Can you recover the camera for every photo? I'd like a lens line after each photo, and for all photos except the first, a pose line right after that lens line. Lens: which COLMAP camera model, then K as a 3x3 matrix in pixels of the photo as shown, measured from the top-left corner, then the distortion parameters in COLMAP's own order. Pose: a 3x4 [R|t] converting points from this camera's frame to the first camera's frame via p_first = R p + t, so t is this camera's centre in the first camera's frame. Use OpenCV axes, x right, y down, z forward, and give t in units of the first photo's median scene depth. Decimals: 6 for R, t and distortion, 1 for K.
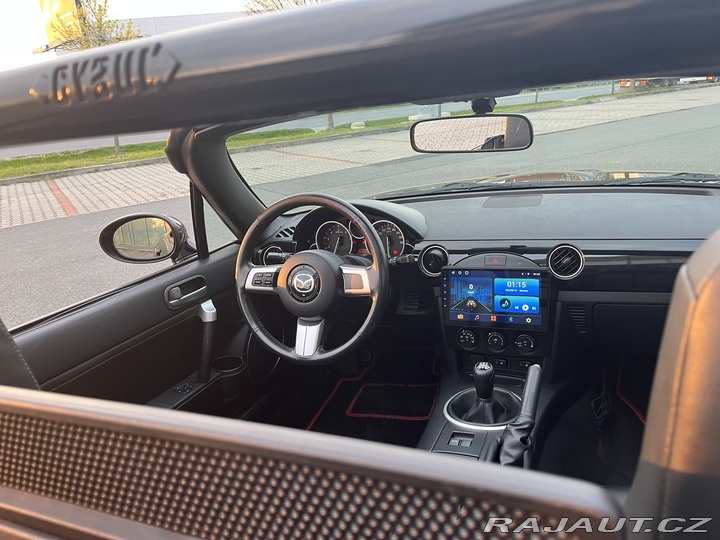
lens RADIAL K [[539.8, 0, 360.0], [0, 539.8, 270.0], [0, 0, 1]] dist [0.034797, -0.001686]
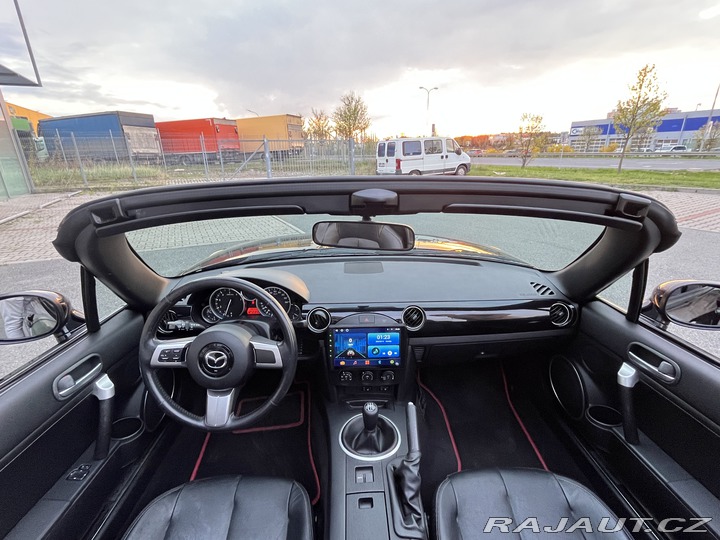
lens RADIAL K [[344.2, 0, 360.0], [0, 344.2, 270.0], [0, 0, 1]] dist [-0.000968, 0.000454]
pose [[0.904186, -0.033956, 0.425786, -0.125078], [0.035671, 0.999356, 0.003950, -0.142990], [-0.425646, 0.011617, 0.904815, 0.227396]]
